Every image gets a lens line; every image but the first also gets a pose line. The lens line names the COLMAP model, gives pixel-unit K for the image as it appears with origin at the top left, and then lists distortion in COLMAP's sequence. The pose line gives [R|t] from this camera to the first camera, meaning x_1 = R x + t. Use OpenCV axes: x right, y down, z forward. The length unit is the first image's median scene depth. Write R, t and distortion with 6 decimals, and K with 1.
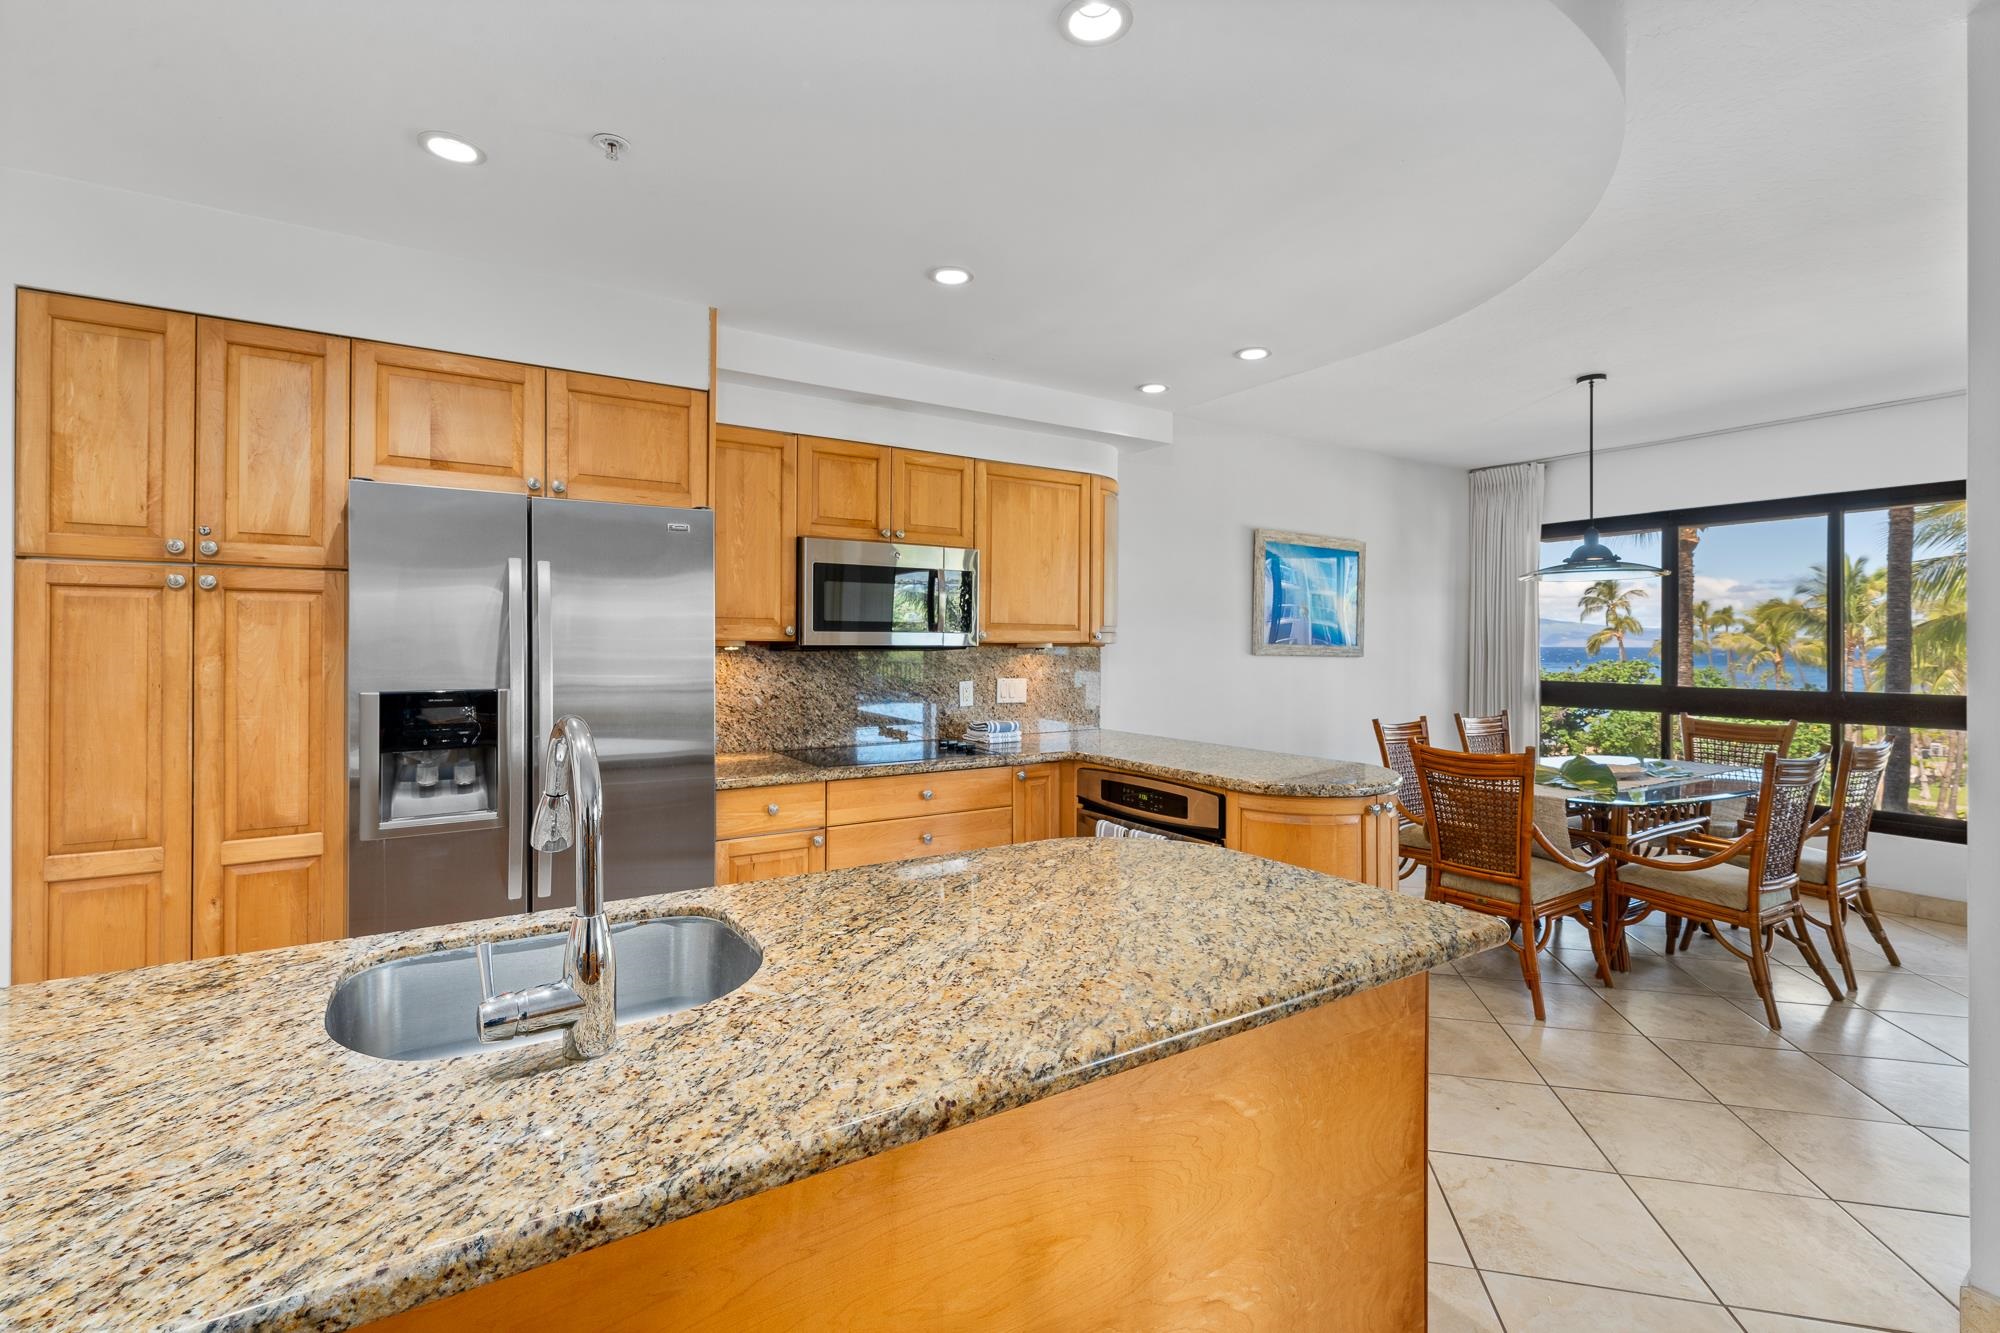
lens RADIAL K [[880.3, 0, 991.5], [0, 880.3, 641.6], [0, 0, 1]] dist [0.000756, -0.000118]
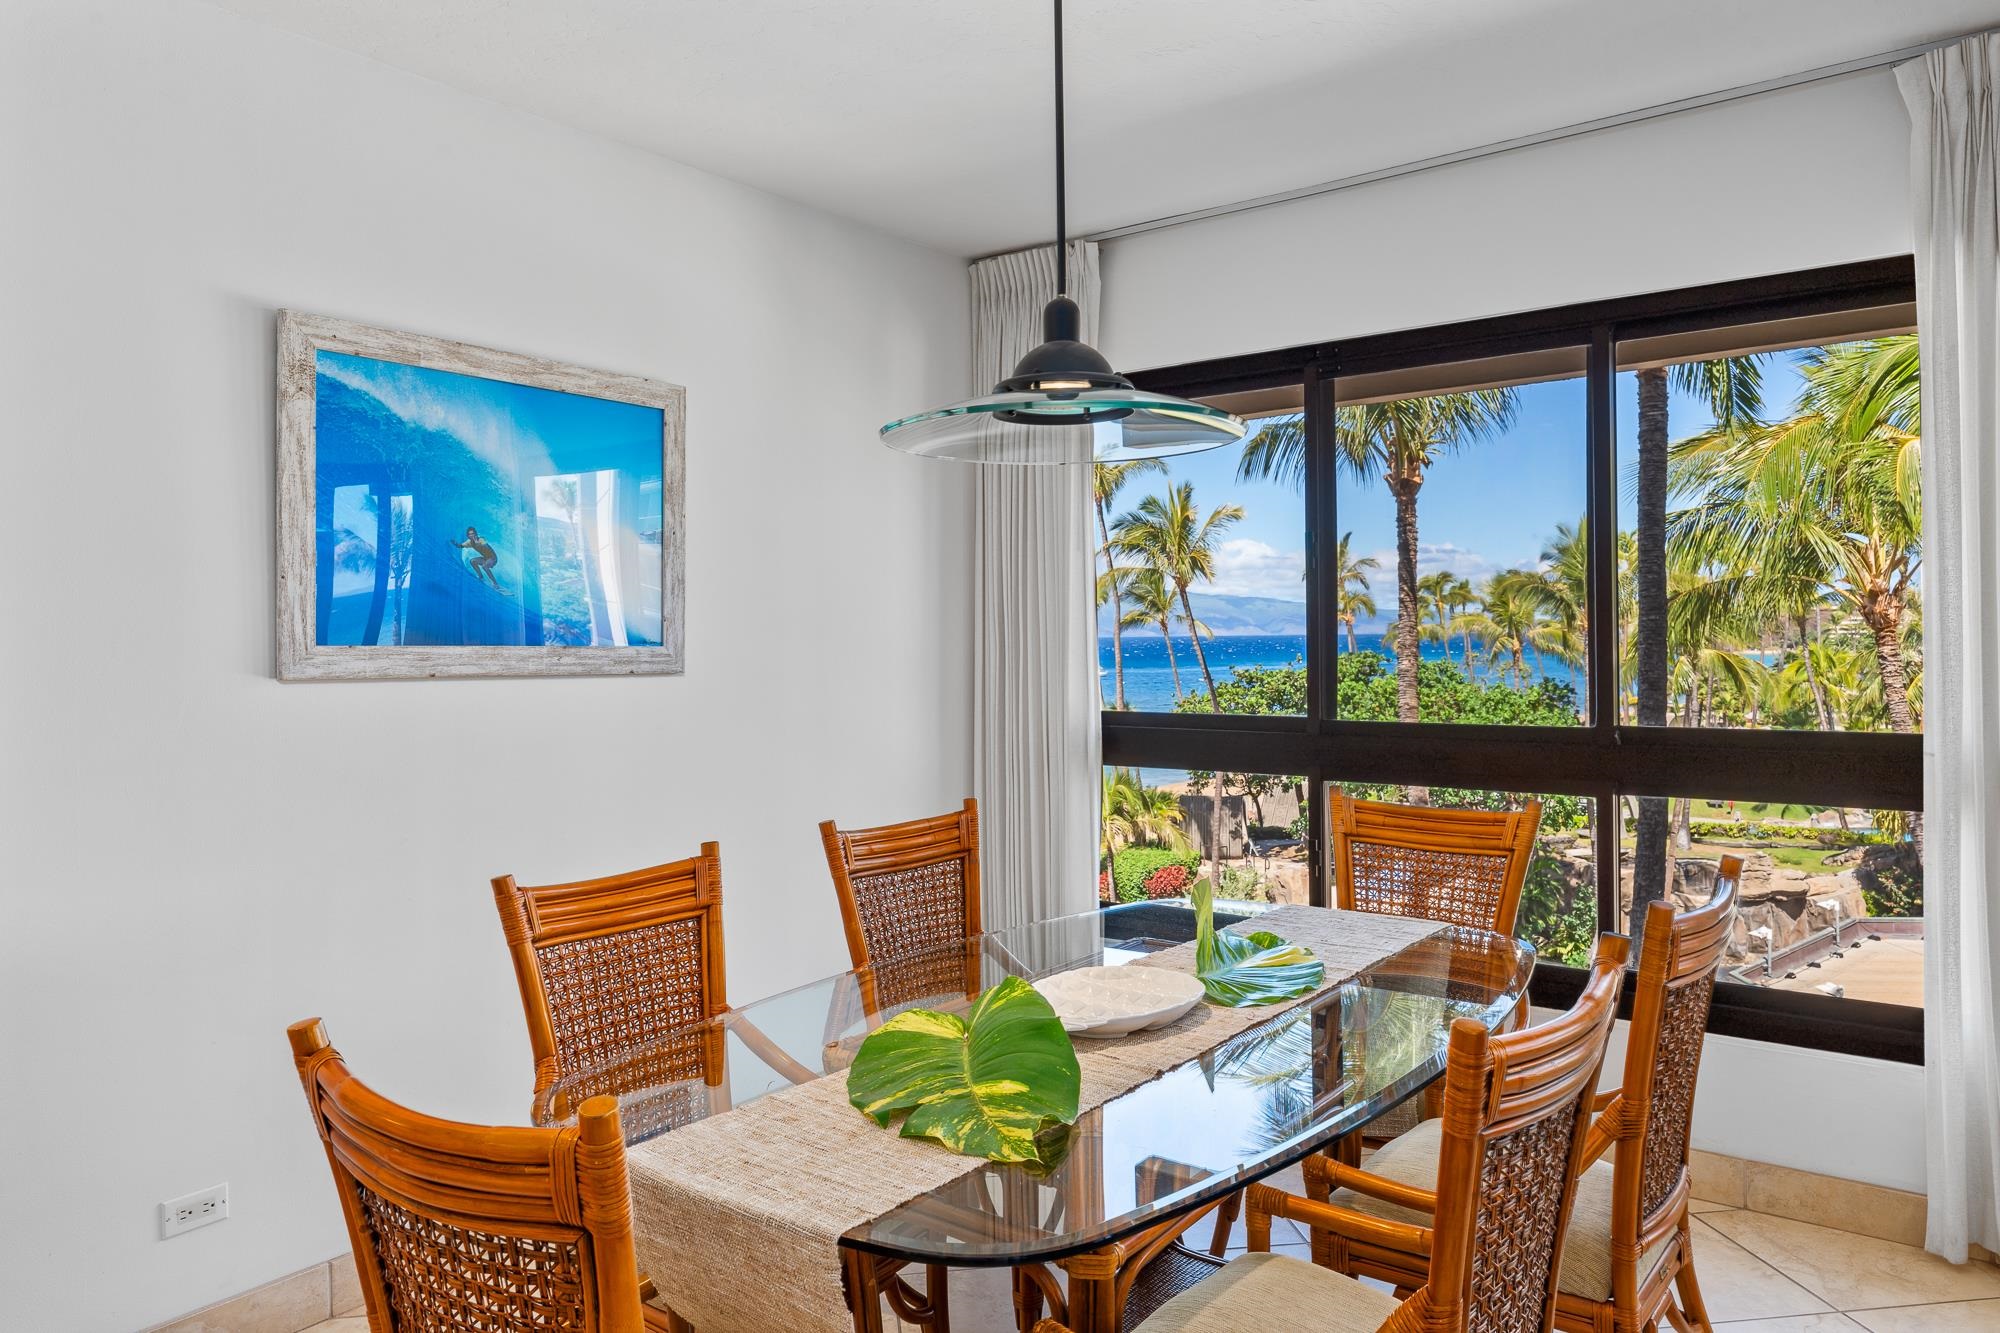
lens RADIAL K [[1354.7, 0, 999.2], [0, 1354.7, 643.6], [0, 0, 1]] dist [0.021408, -0.000128]
pose [[0.933920, -0.015293, 0.357154, 0.681284], [0.012640, 0.999872, 0.009762, -0.000022], [-0.357258, -0.004603, 0.933994, 0.747585]]
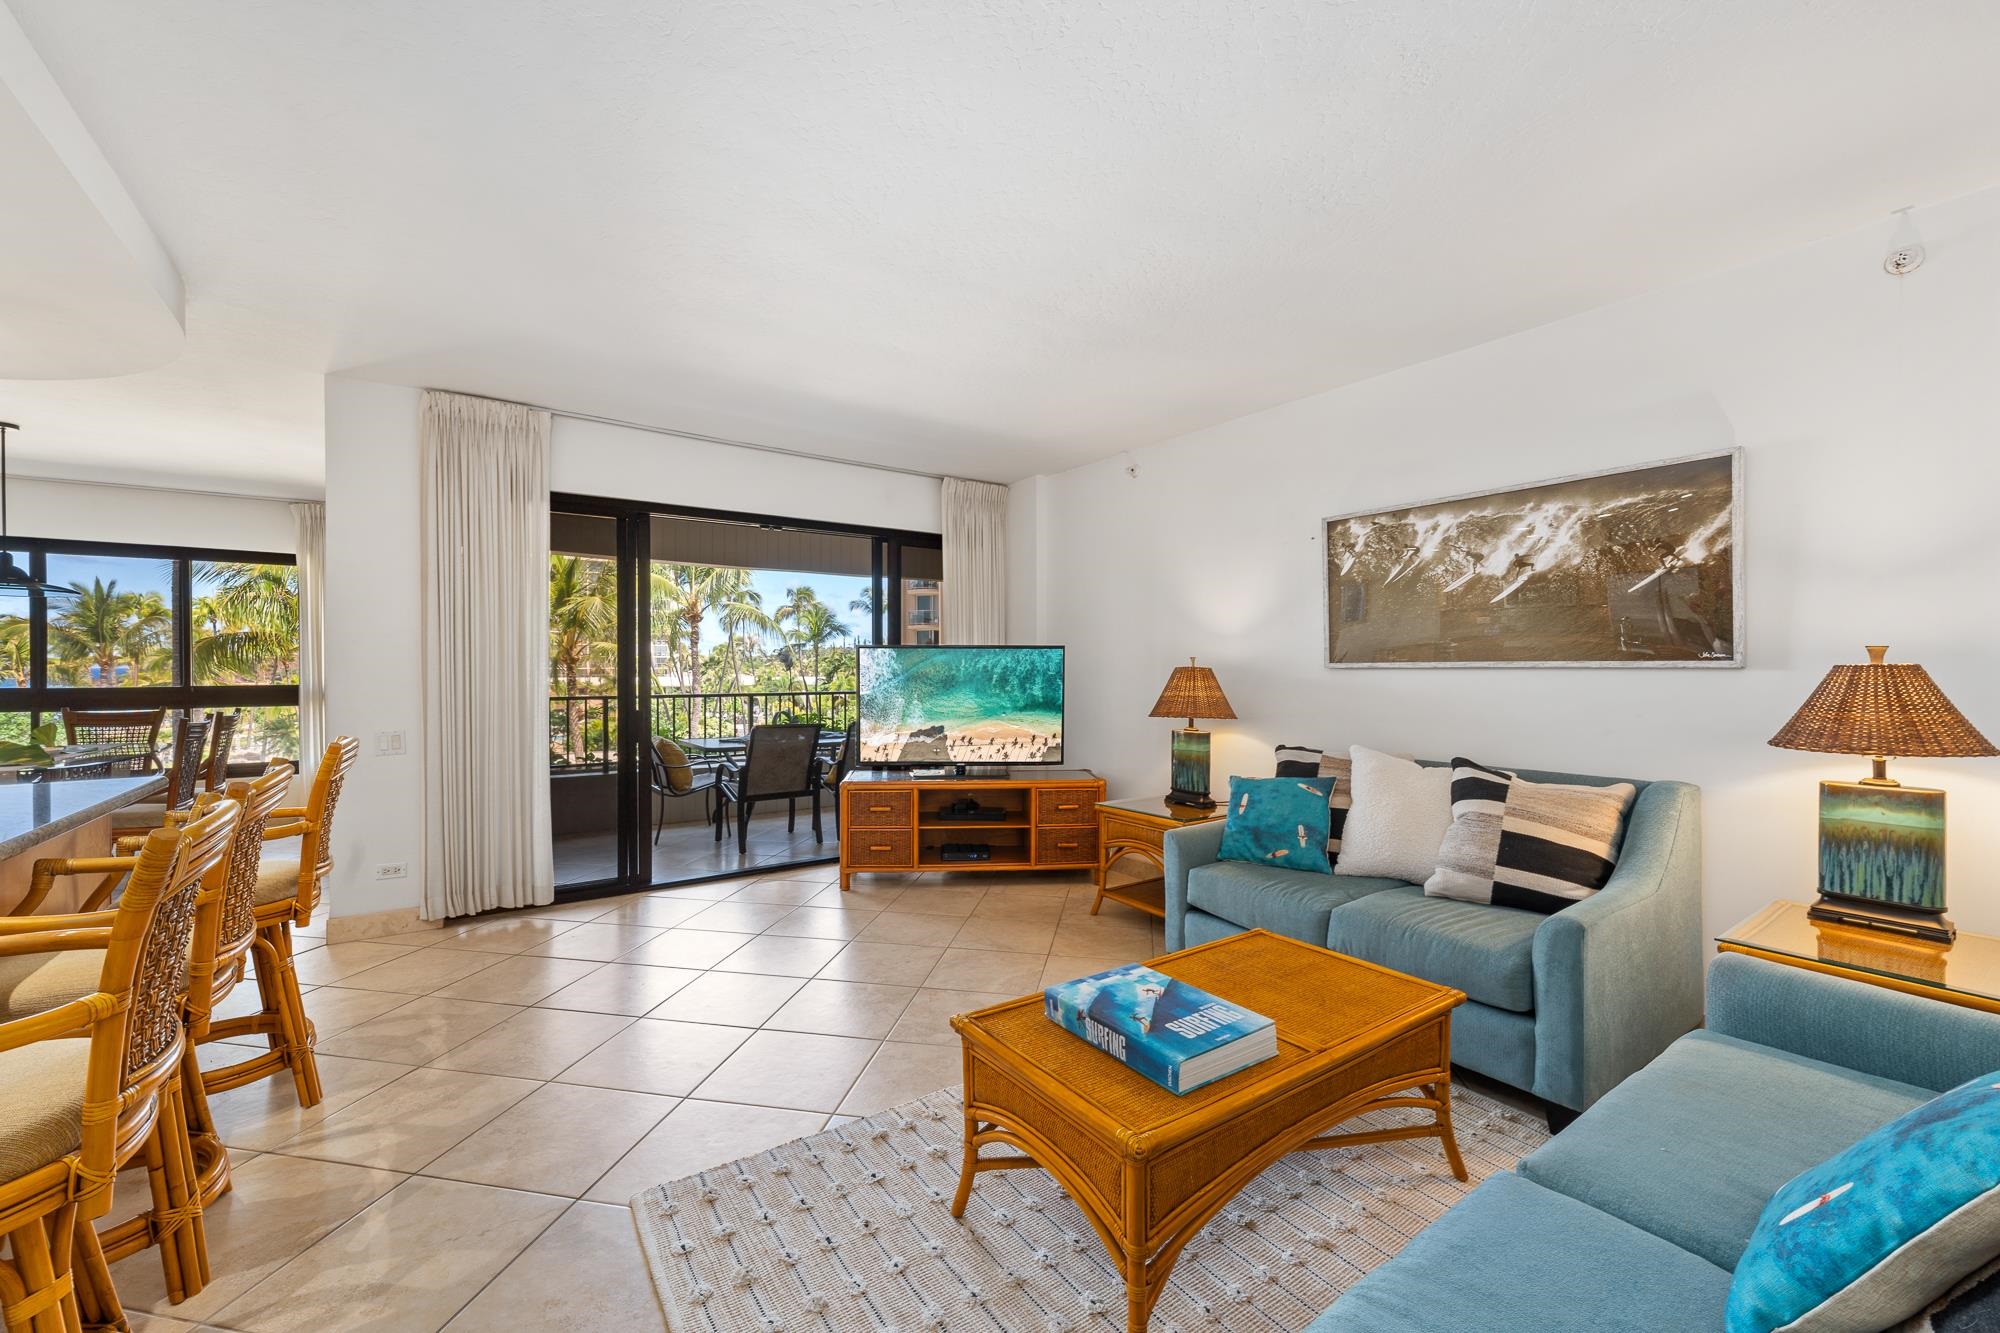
lens RADIAL K [[785.1, 0, 990.2], [0, 785.1, 679.8], [0, 0, 1]] dist [0.027784, -0.000016]
pose [[-0.040426, -0.026120, 0.998841, -0.672453], [0.000616, 0.999657, 0.026167, 0.020837], [-0.999182, 0.001673, -0.040396, -0.416238]]
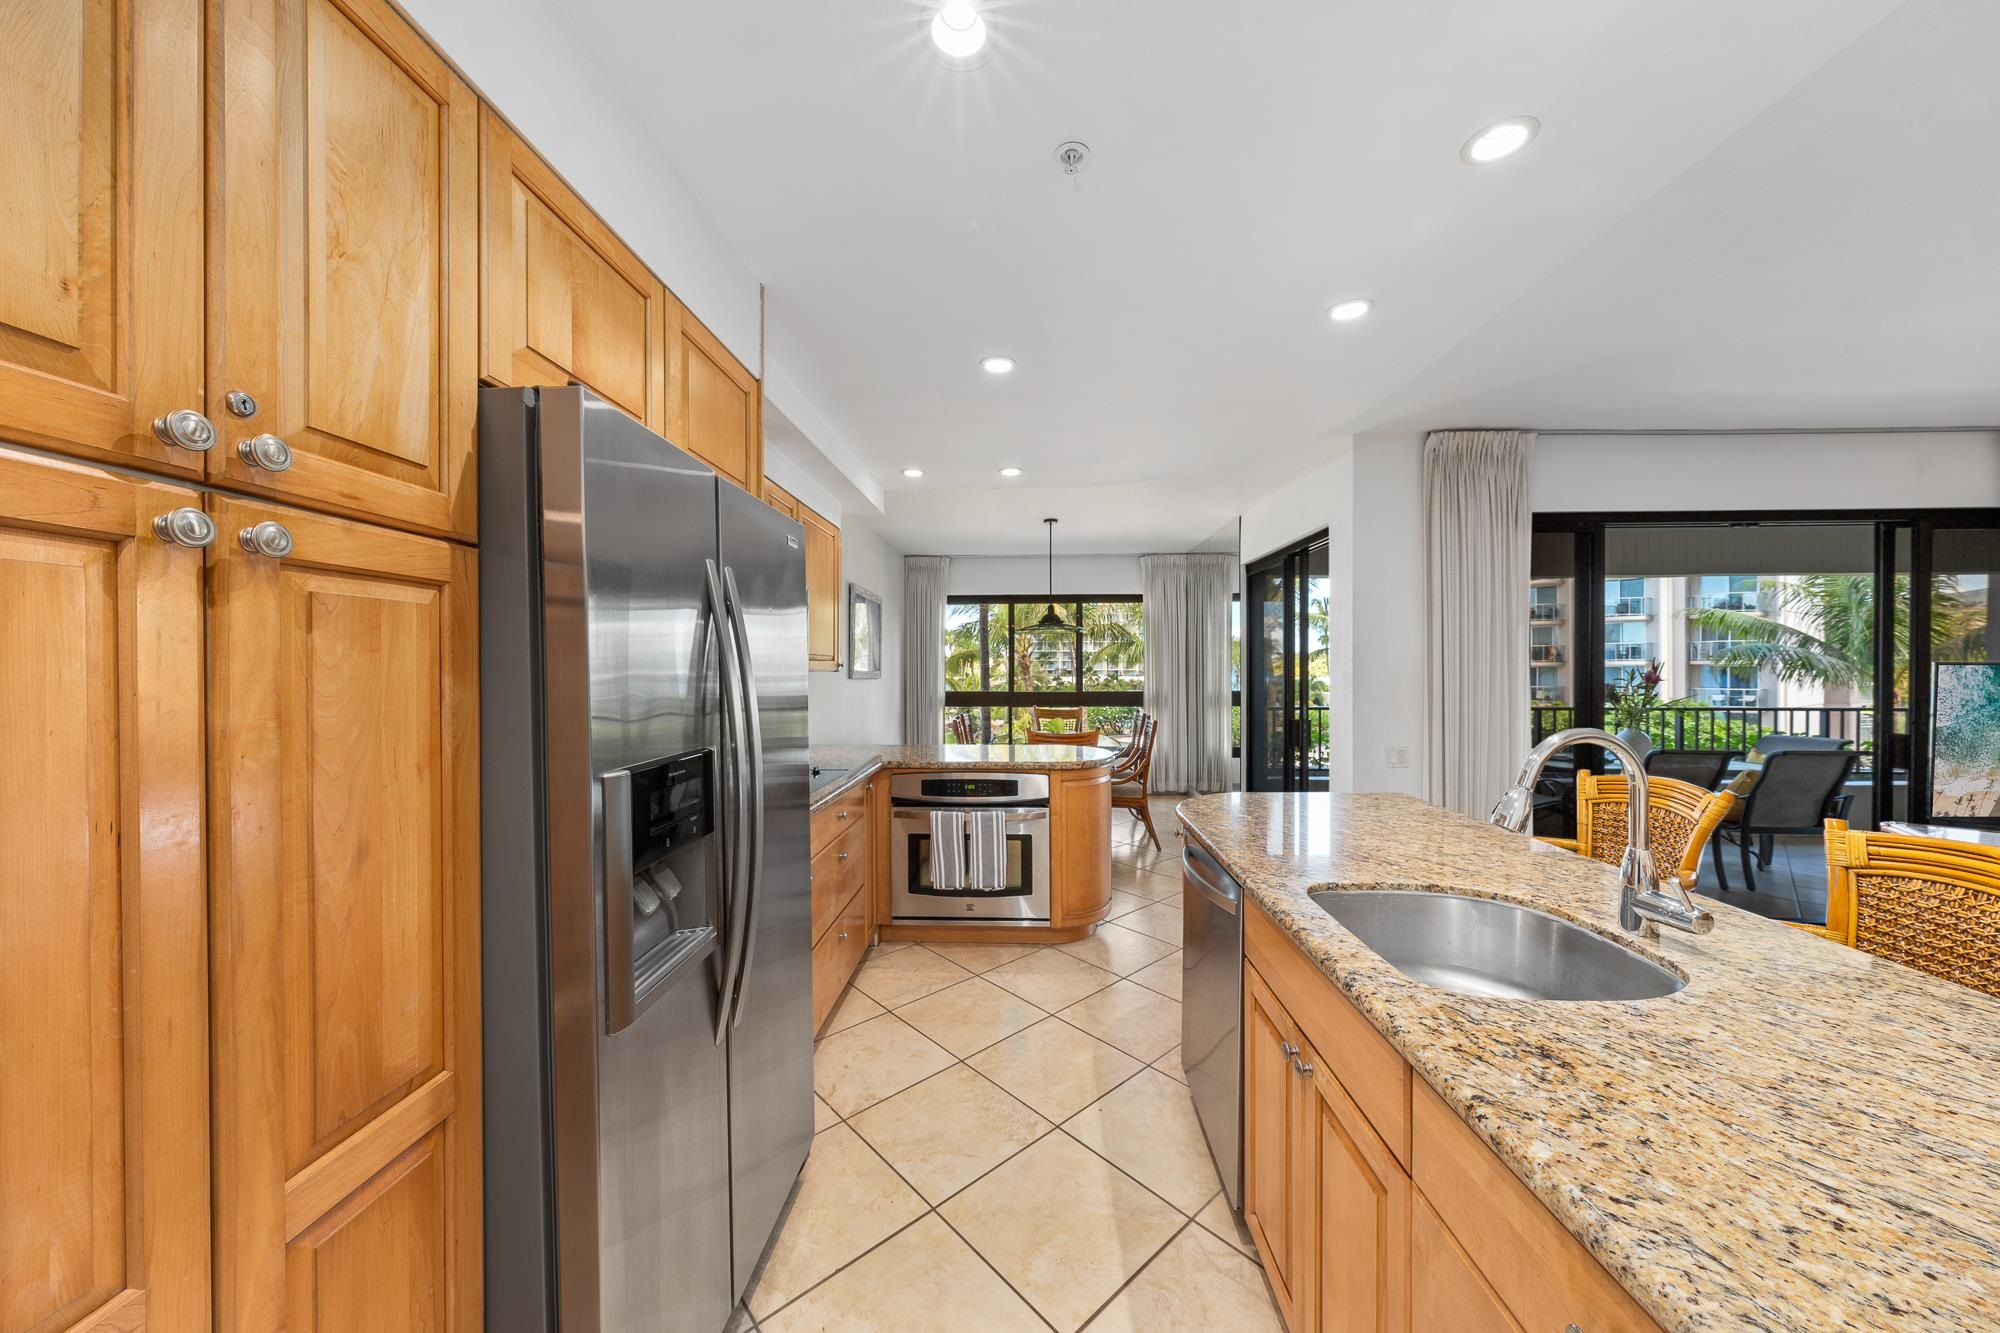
lens RADIAL K [[677.5, 0, 999.3], [0, 677.5, 671.9], [0, 0, 1]] dist [-0.000793, 0.000090]
pose [[0.569228, -0.009294, 0.822127, -0.753280], [0.002287, 0.999950, 0.009721, -0.009078], [-0.822176, -0.003653, 0.569221, 0.445301]]
